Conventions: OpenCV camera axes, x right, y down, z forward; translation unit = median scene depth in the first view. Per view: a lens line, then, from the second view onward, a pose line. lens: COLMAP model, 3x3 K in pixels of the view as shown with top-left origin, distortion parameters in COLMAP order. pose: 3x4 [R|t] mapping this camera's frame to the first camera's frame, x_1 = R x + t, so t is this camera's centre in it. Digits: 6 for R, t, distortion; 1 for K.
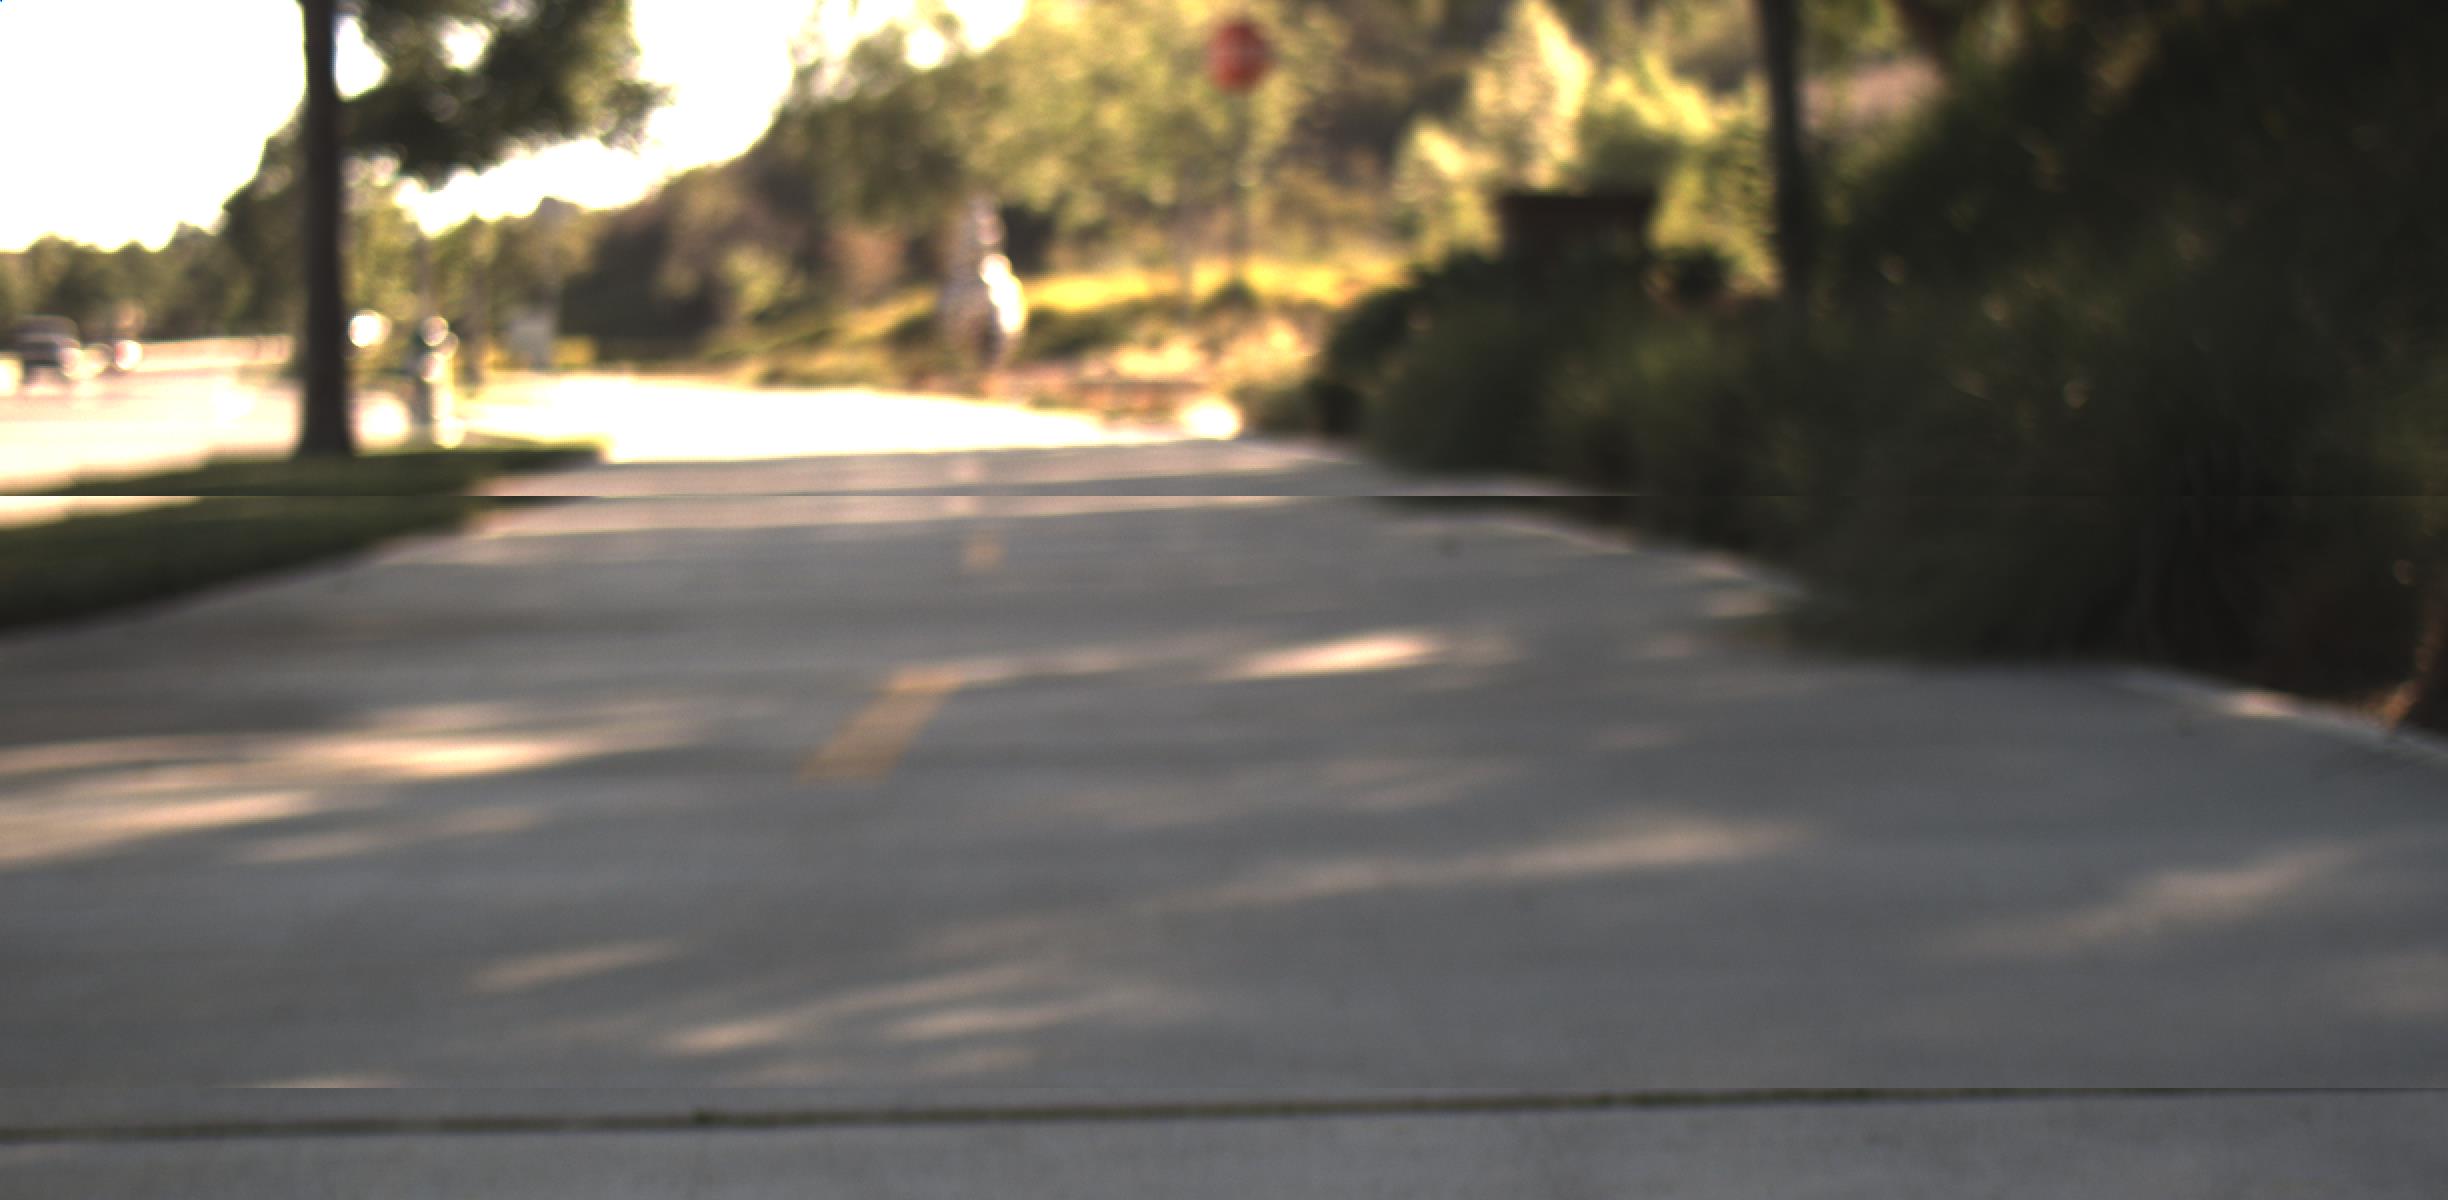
lens RADIAL K [[4867.4, 0, 1224.0], [0, 4867.4, 600.0], [0, 0, 1]] dist [-0.041874, 0.490473]
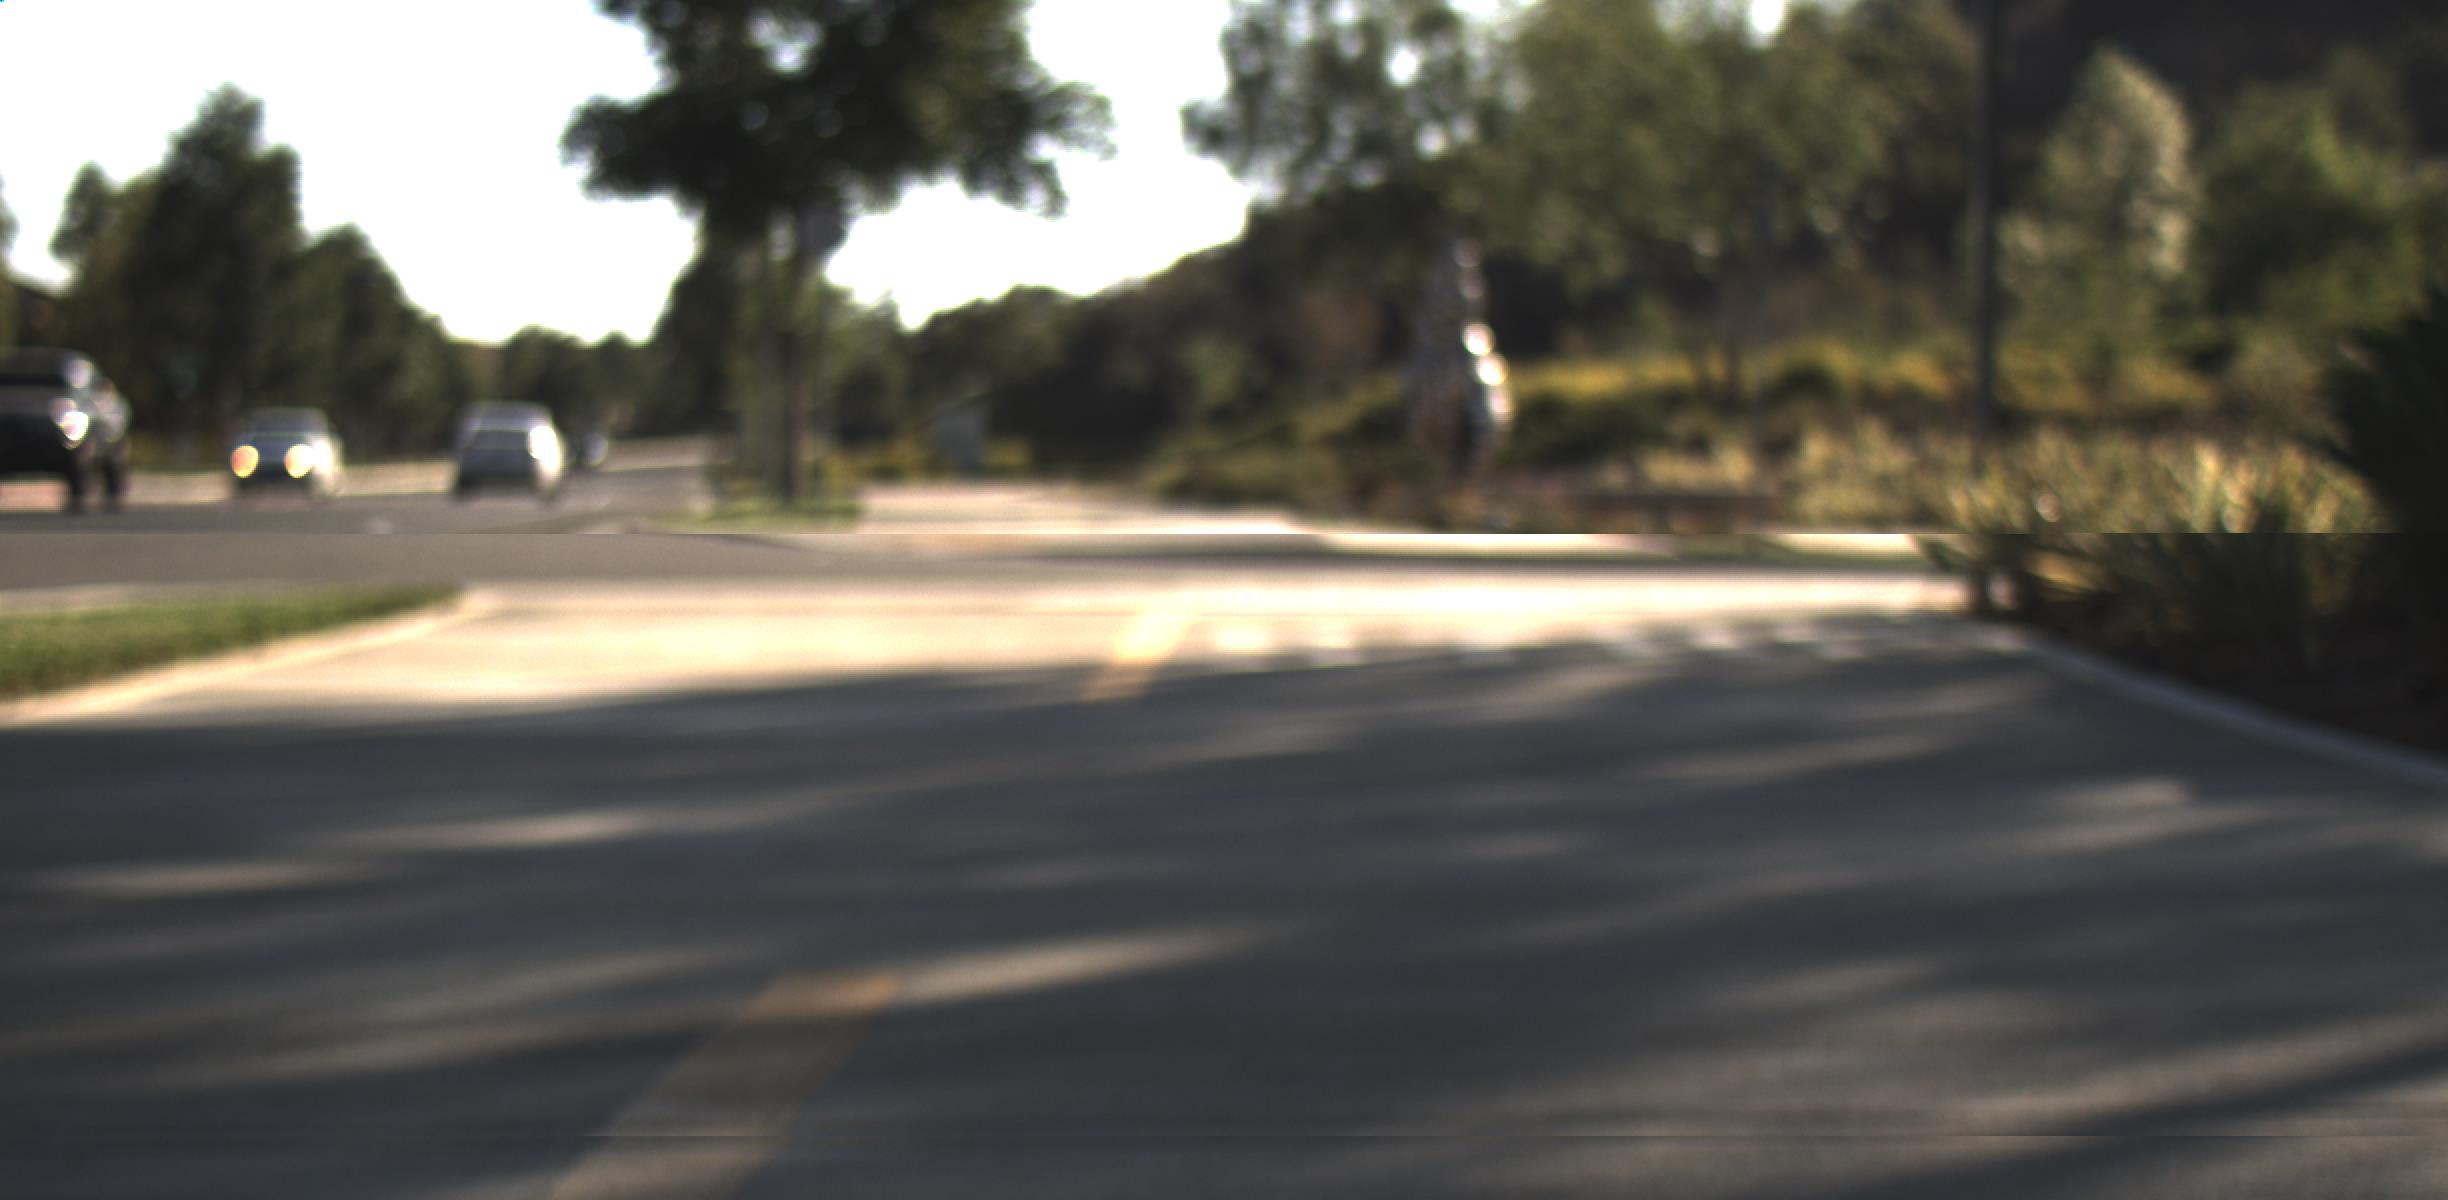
lens RADIAL K [[4867.4, 0, 1224.0], [0, 4867.4, 600.0], [0, 0, 1]] dist [-0.041874, 0.490473]
pose [[0.994268, 0.012006, -0.106244, -0.006696], [-0.014365, 0.999666, -0.021463, -0.012036], [0.105950, 0.022866, 0.994108, 0.251748]]
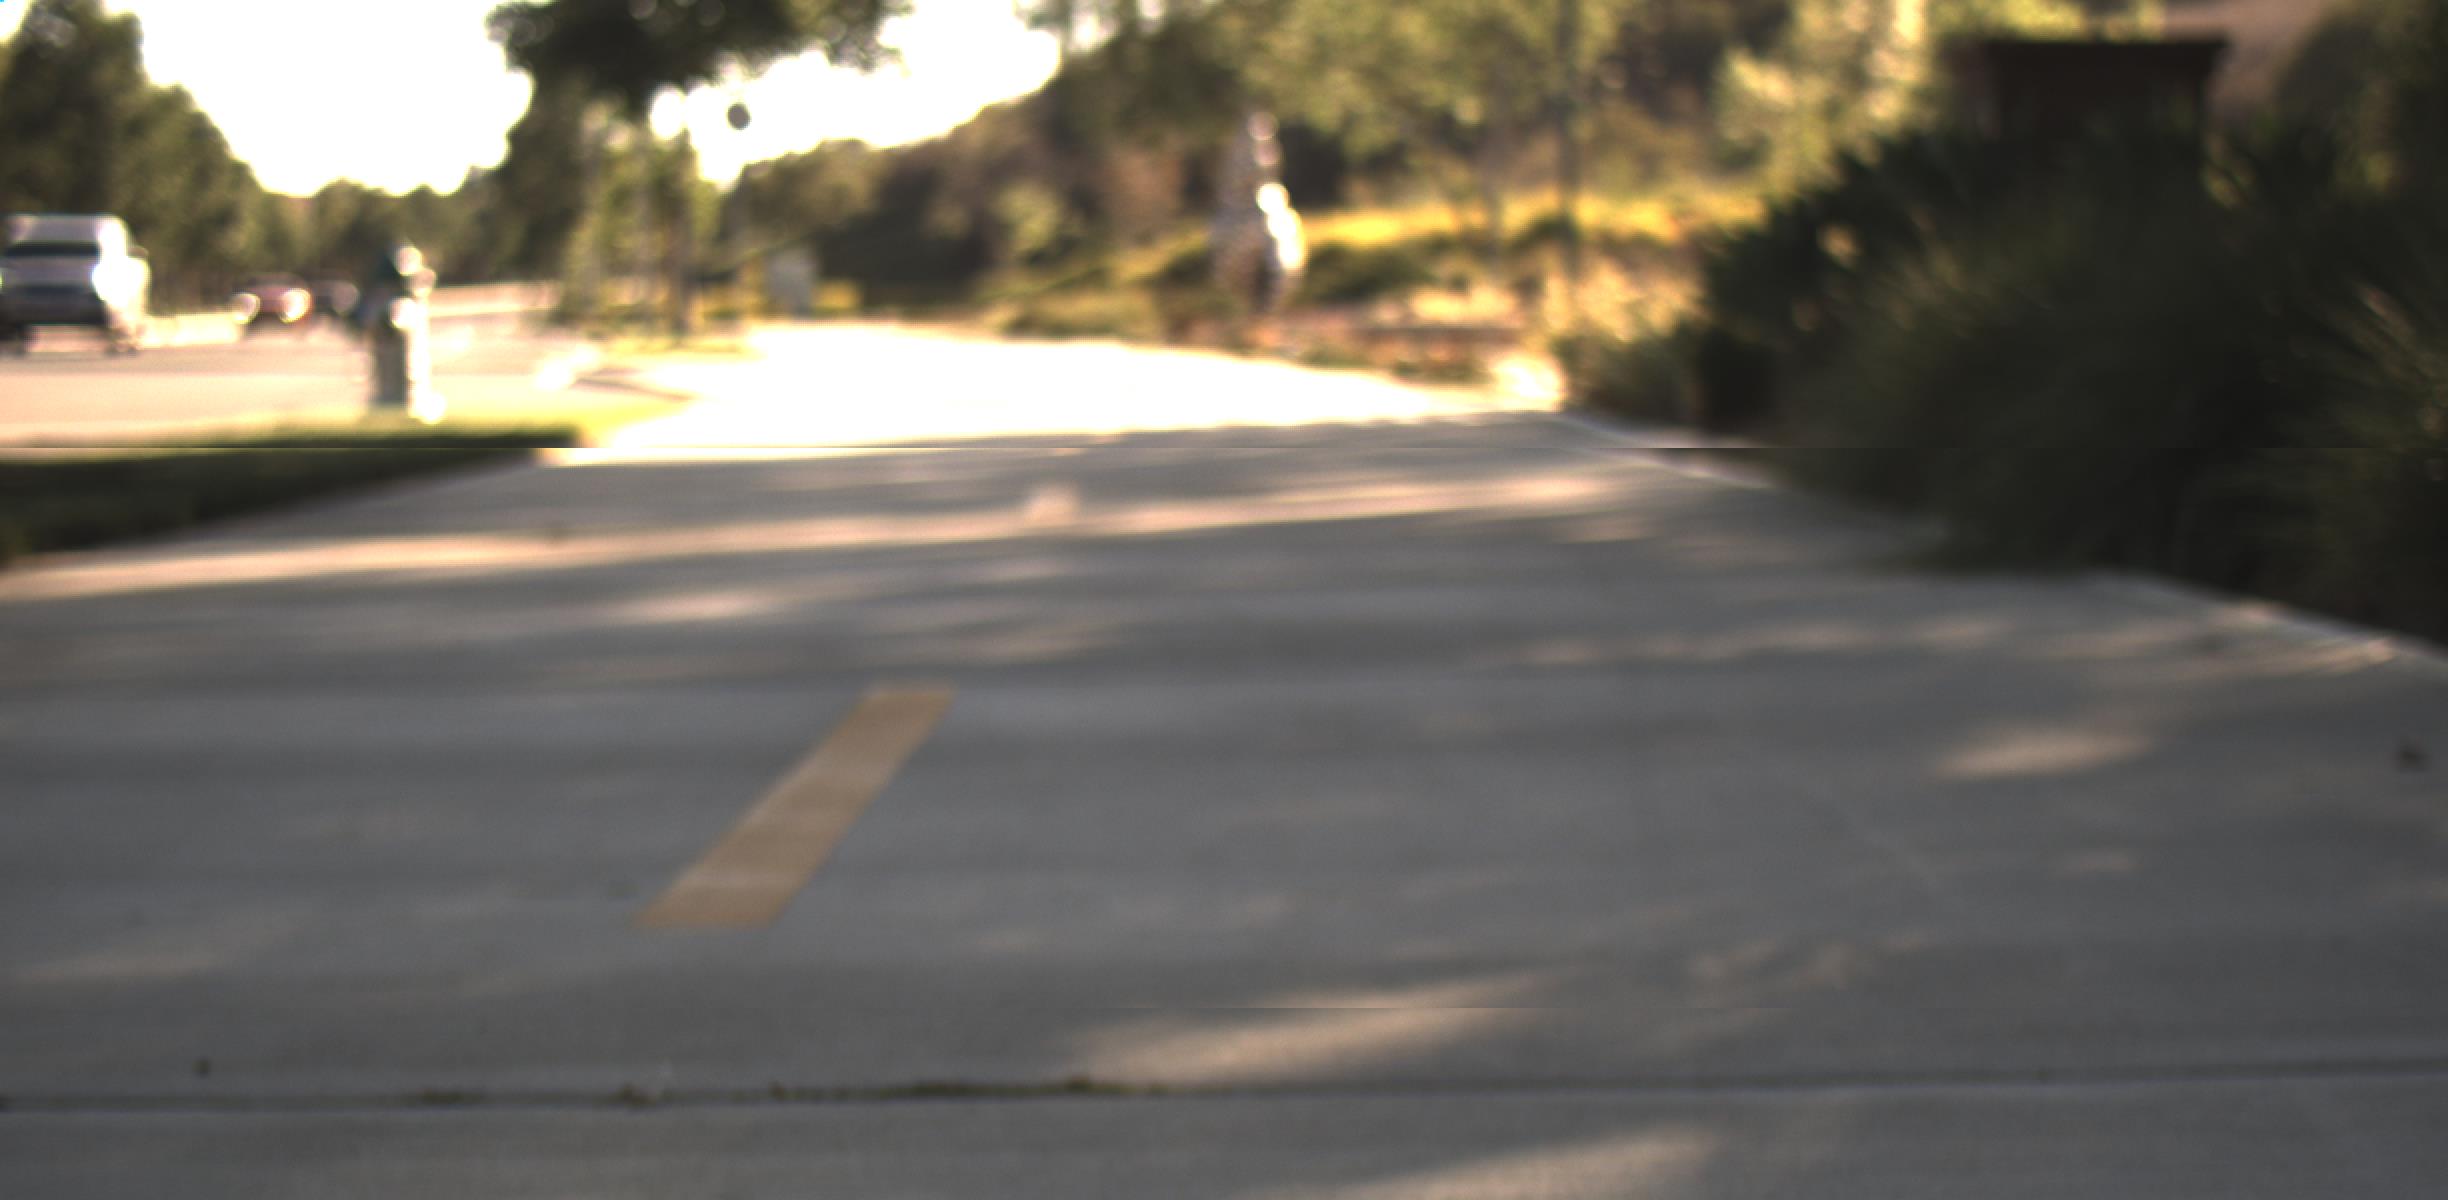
lens RADIAL K [[4867.4, 0, 1224.0], [0, 4867.4, 600.0], [0, 0, 1]] dist [-0.041874, 0.490473]
pose [[0.997969, 0.004173, -0.063564, -0.000787], [-0.003472, 0.999932, 0.011134, -0.006110], [0.063606, -0.010891, 0.997916, 0.129681]]
